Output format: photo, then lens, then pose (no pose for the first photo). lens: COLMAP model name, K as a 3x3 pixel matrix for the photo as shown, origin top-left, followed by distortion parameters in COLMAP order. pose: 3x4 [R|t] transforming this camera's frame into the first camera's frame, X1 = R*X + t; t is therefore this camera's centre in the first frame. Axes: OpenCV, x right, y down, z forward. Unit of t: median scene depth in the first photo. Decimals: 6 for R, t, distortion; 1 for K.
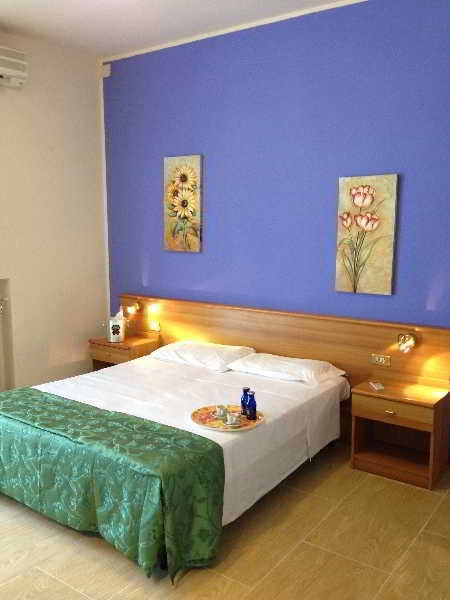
lens RADIAL K [[556.3, 0, 225.0], [0, 556.3, 300.0], [0, 0, 1]] dist [0.009747, 0.000960]
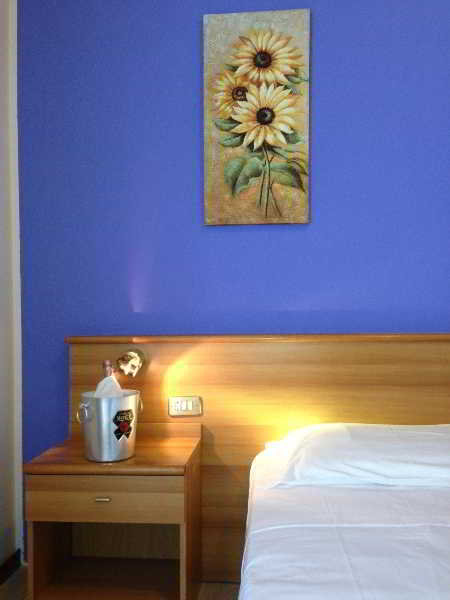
lens RADIAL K [[556.3, 0, 225.0], [0, 556.3, 300.0], [0, 0, 1]] dist [0.009747, 0.000960]
pose [[0.865995, -0.022325, 0.499555, -0.325373], [0.084229, 0.991241, -0.101716, 0.015086], [-0.492909, 0.130162, 0.860290, 0.650068]]
